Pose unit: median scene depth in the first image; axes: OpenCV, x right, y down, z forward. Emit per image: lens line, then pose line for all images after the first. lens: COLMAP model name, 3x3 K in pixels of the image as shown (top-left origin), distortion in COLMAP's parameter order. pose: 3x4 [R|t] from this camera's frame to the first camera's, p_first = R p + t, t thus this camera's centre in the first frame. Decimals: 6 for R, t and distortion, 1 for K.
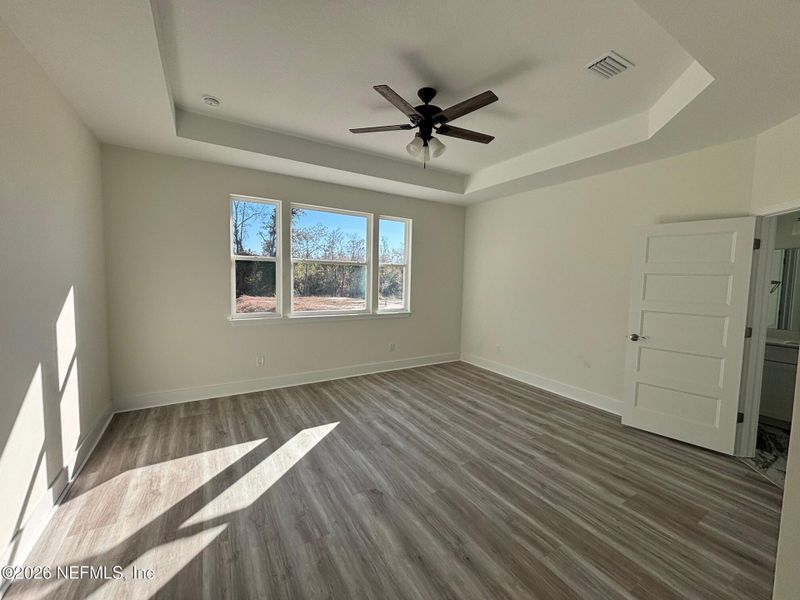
lens RADIAL K [[322.6, 0, 399.1], [0, 322.6, 298.1], [0, 0, 1]] dist [0.001477, 0.001496]
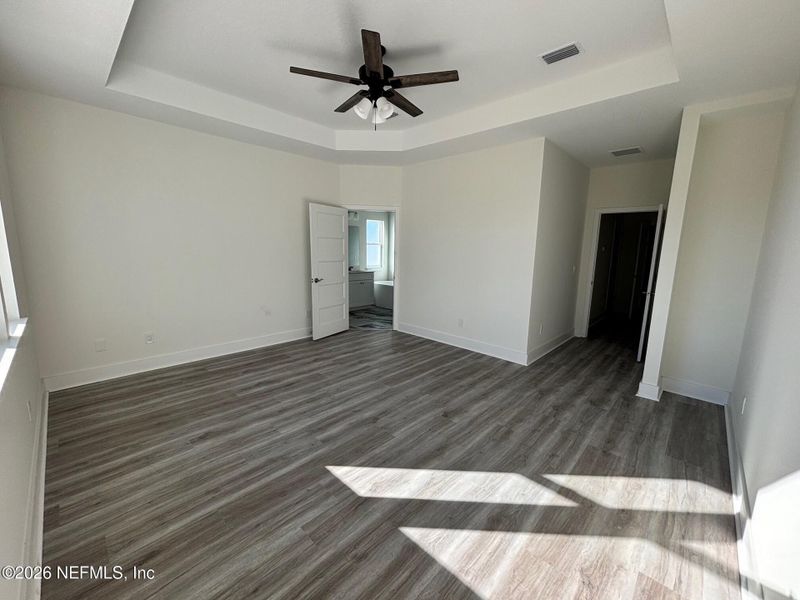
lens RADIAL K [[322.6, 0, 398.6], [0, 322.6, 299.1], [0, 0, 1]] dist [0.001477, 0.001496]
pose [[-0.251819, -0.186429, 0.949648, -0.845255], [0.042810, 0.978164, 0.203378, -0.083737], [-0.966827, 0.091869, -0.238339, 1.058984]]
